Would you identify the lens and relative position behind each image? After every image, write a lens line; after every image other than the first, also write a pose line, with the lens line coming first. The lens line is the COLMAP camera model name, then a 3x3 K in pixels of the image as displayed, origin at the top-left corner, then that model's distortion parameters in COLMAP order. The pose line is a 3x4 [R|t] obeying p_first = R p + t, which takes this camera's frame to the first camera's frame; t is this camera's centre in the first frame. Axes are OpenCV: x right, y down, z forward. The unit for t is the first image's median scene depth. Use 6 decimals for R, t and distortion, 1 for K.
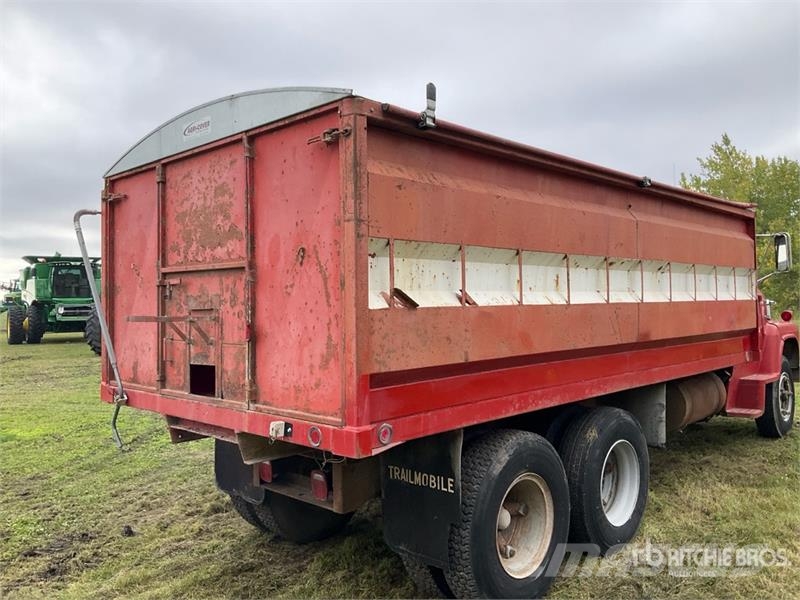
lens RADIAL K [[667.0, 0, 396.7], [0, 667.0, 297.9], [0, 0, 1]] dist [0.092214, -0.168546]
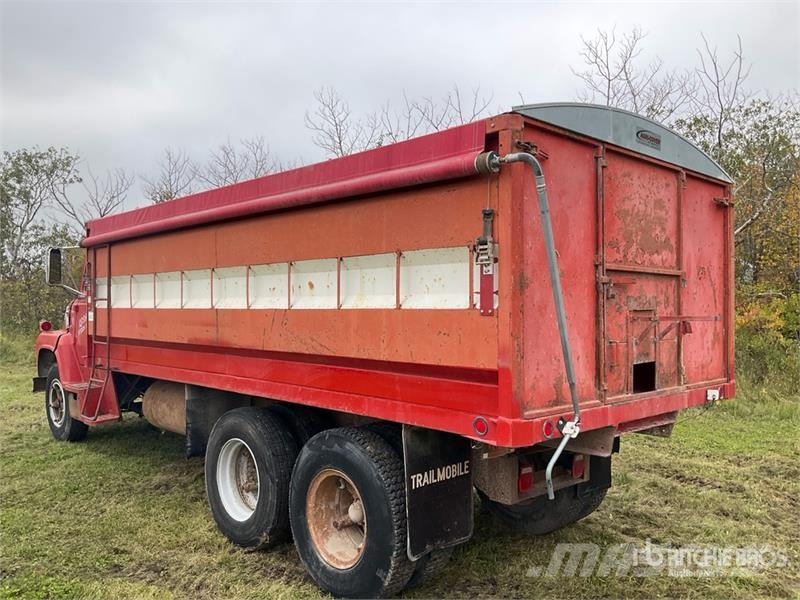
lens RADIAL K [[667.0, 0, 396.7], [0, 667.0, 297.9], [0, 0, 1]] dist [0.092214, -0.168546]
pose [[0.037215, 0.022567, 0.999052, -1.373891], [-0.013378, 0.999667, -0.022082, 0.026996], [-0.999218, -0.012544, 0.037504, 1.365183]]
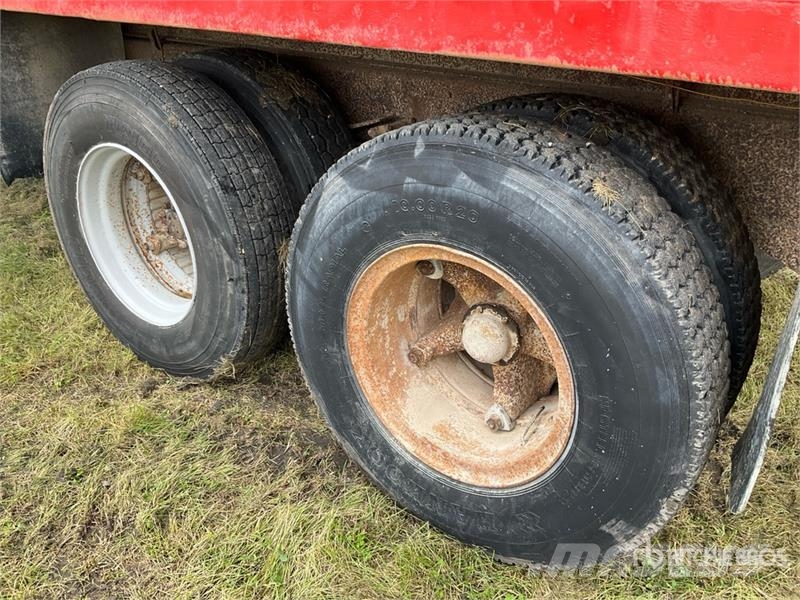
lens RADIAL K [[667.0, 0, 396.7], [0, 667.0, 297.9], [0, 0, 1]] dist [0.092214, -0.168546]
pose [[-0.134598, -0.442716, 0.886502, -0.590703], [-0.017408, 0.895561, 0.444597, 0.150987], [-0.990747, 0.044410, -0.128248, 1.583864]]
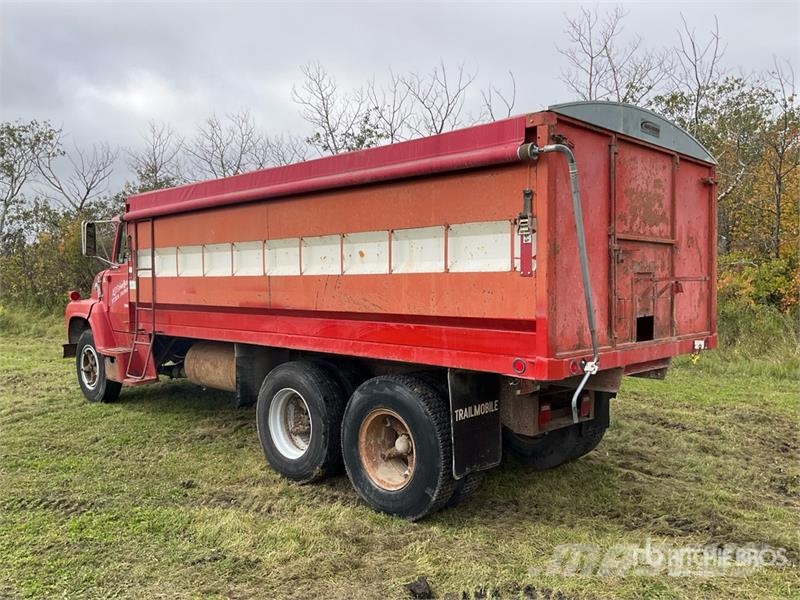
lens RADIAL K [[667.0, 0, 396.7], [0, 667.0, 297.9], [0, 0, 1]] dist [0.092214, -0.168546]
pose [[0.000766, -0.017363, 0.999849, -1.573609], [-0.007183, 0.999823, 0.017368, 0.046389], [-0.999974, -0.007195, 0.000641, 1.484544]]
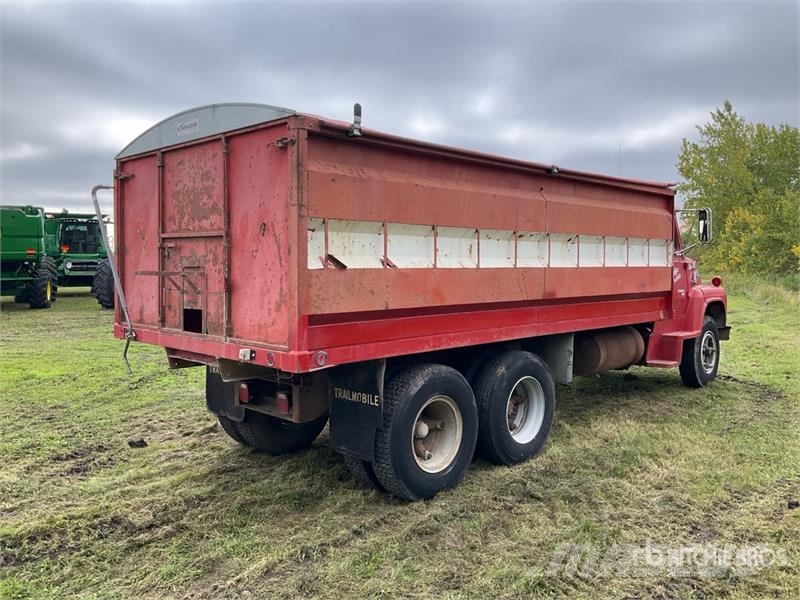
lens RADIAL K [[667.0, 0, 396.7], [0, 667.0, 297.9], [0, 0, 1]] dist [0.092214, -0.168546]
pose [[0.999829, 0.017663, -0.005389, 0.119233], [-0.017319, 0.998153, 0.058237, -0.005694], [0.006407, -0.058134, 0.998288, -0.314745]]
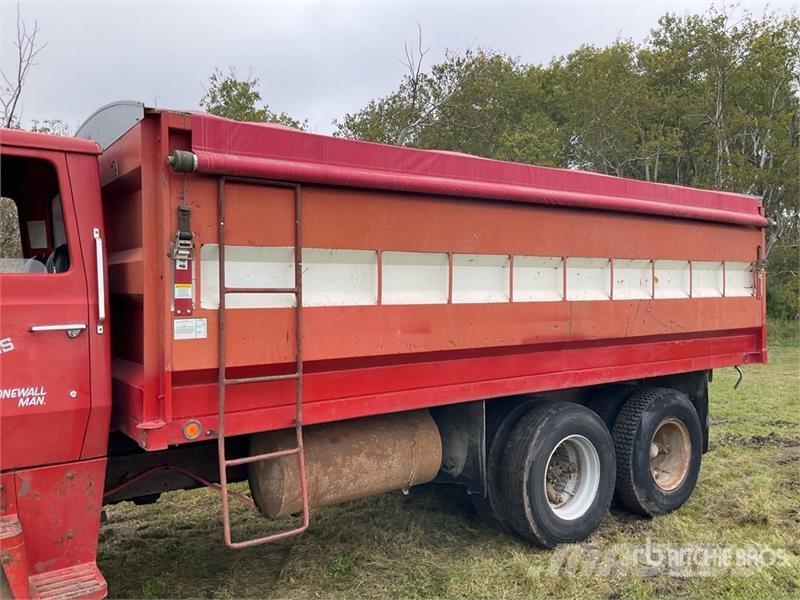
lens RADIAL K [[667.0, 0, 396.7], [0, 667.0, 297.9], [0, 0, 1]] dist [0.092214, -0.168546]
pose [[-0.985761, 0.019692, 0.166997, 0.085305], [0.018771, 0.999799, -0.007096, 0.020644], [-0.167104, -0.003860, -0.985932, 3.083993]]
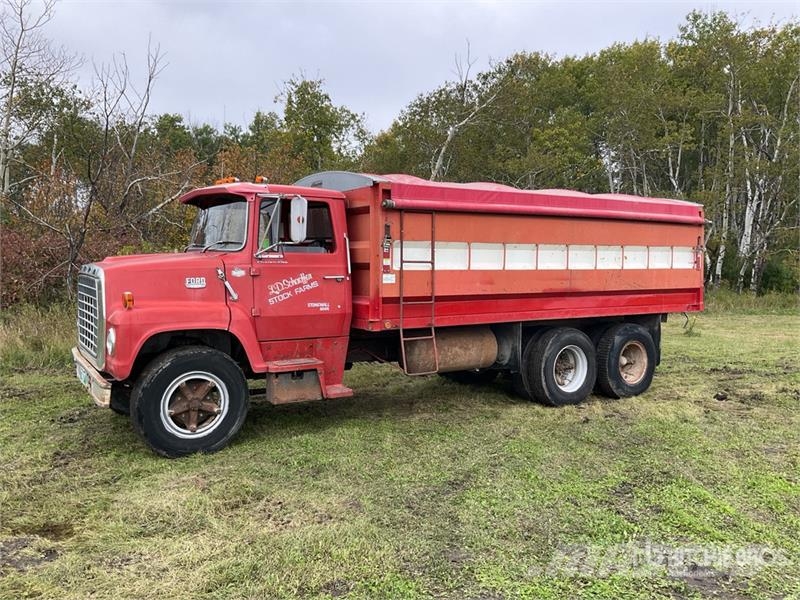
lens RADIAL K [[667.0, 0, 396.7], [0, 667.0, 297.9], [0, 0, 1]] dist [0.092214, -0.168546]
pose [[-0.976481, 0.002252, 0.215593, 0.058948], [0.009020, 0.999497, 0.030416, 0.045717], [-0.215416, 0.031646, -0.976010, 4.113682]]
